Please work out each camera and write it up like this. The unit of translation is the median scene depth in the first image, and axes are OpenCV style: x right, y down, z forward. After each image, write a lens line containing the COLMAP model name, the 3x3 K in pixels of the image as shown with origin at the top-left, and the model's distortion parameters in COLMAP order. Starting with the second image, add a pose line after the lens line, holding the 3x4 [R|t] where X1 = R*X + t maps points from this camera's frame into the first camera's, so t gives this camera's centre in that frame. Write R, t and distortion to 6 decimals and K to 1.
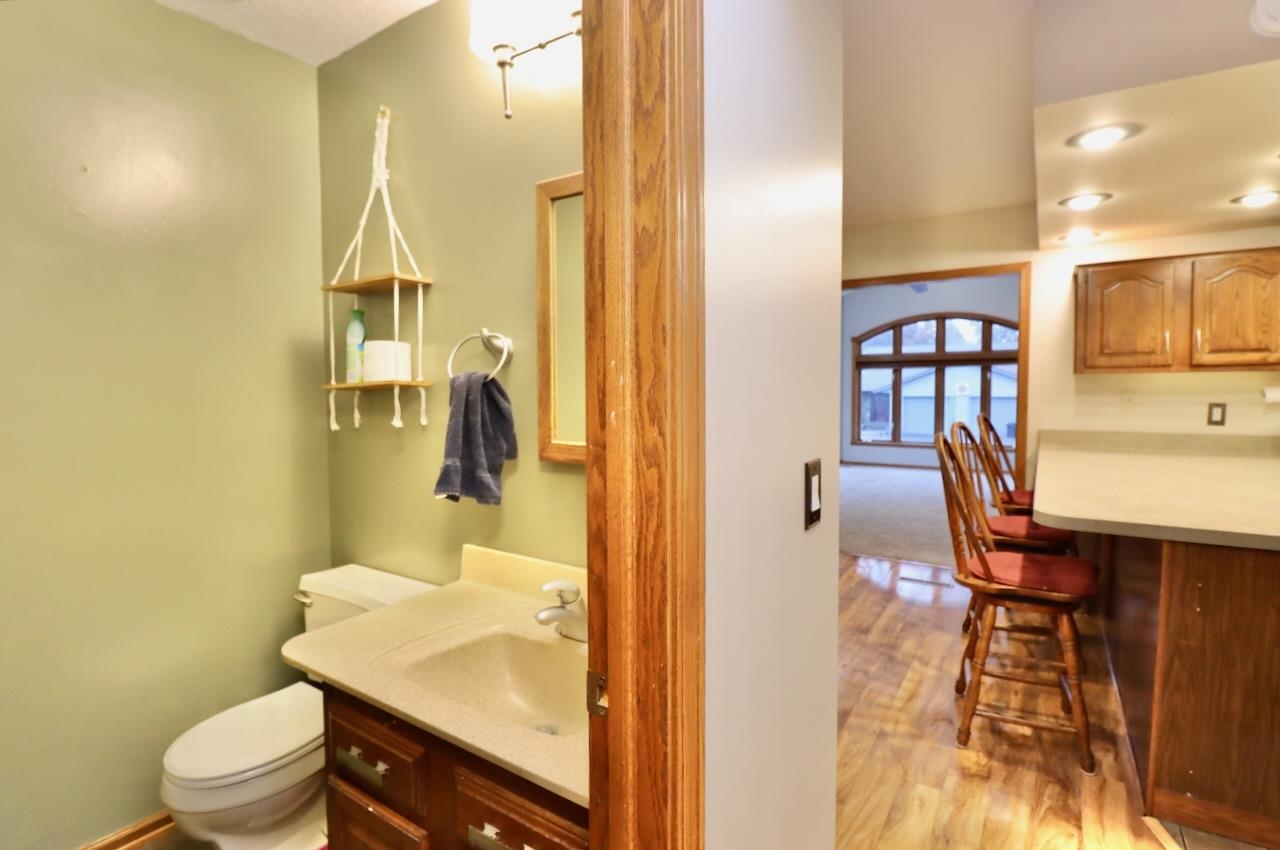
lens RADIAL K [[607.1, 0, 647.2], [0, 607.1, 415.4], [0, 0, 1]] dist [-0.015460, -0.005999]
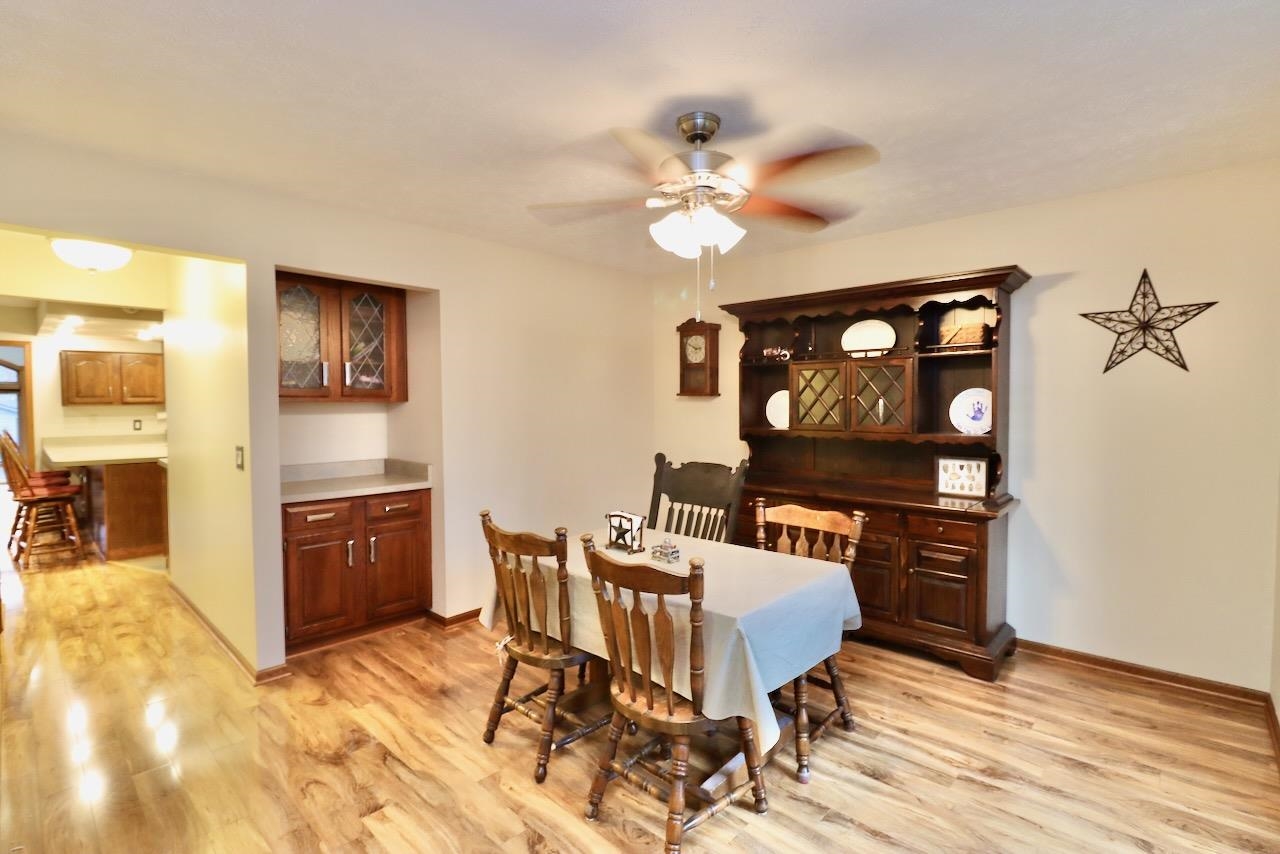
lens RADIAL K [[607.1, 0, 646.0], [0, 607.1, 425.6], [0, 0, 1]] dist [-0.015460, -0.005999]
pose [[0.162480, -0.026742, 0.986349, -0.809912], [0.044241, 0.998825, 0.019792, 0.035119], [-0.985719, 0.040421, 0.163473, -1.074753]]
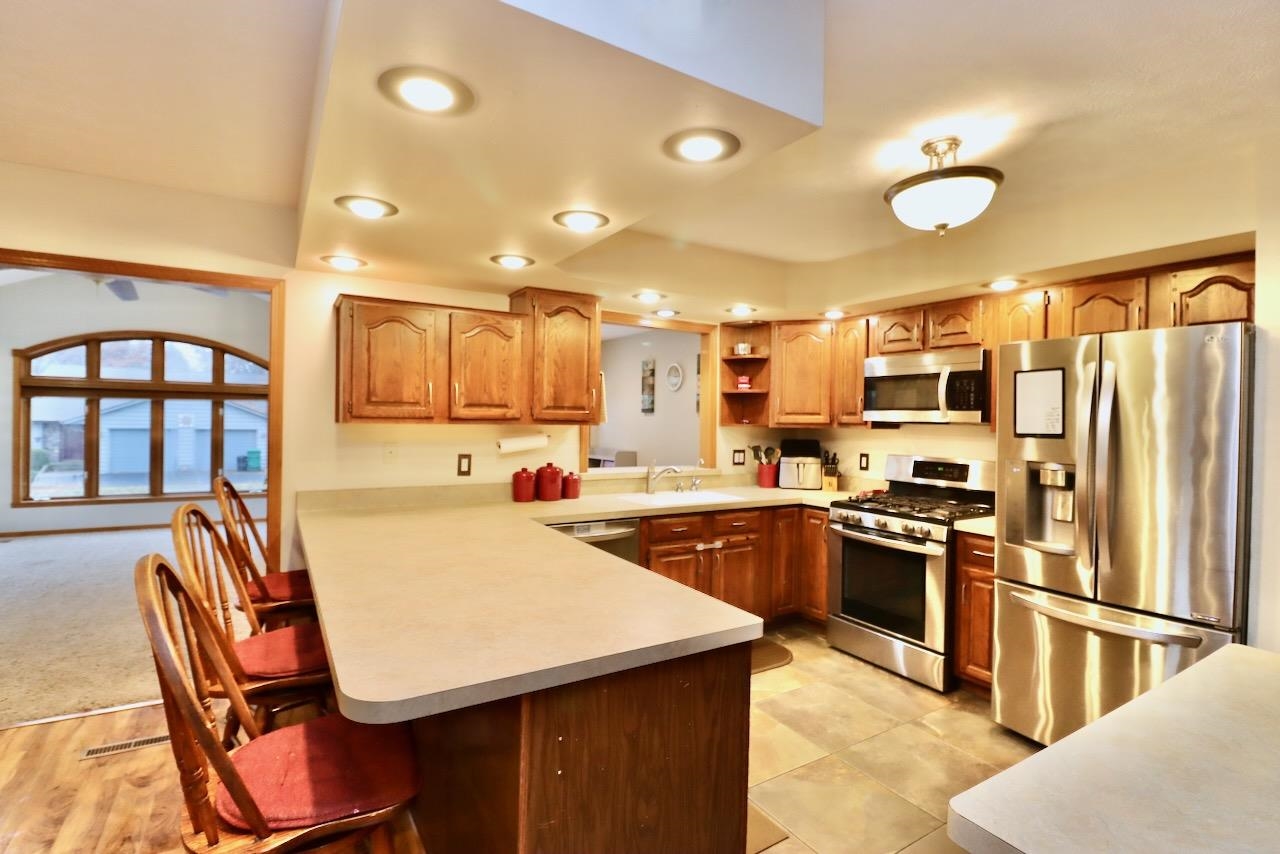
lens RADIAL K [[607.1, 0, 640.3], [0, 607.1, 426.9], [0, 0, 1]] dist [-0.015460, -0.005999]
pose [[0.429093, 0.010079, 0.903204, 0.128193], [0.022609, 0.999505, -0.021895, -0.035878], [-0.902977, 0.029816, 0.428652, 0.253585]]
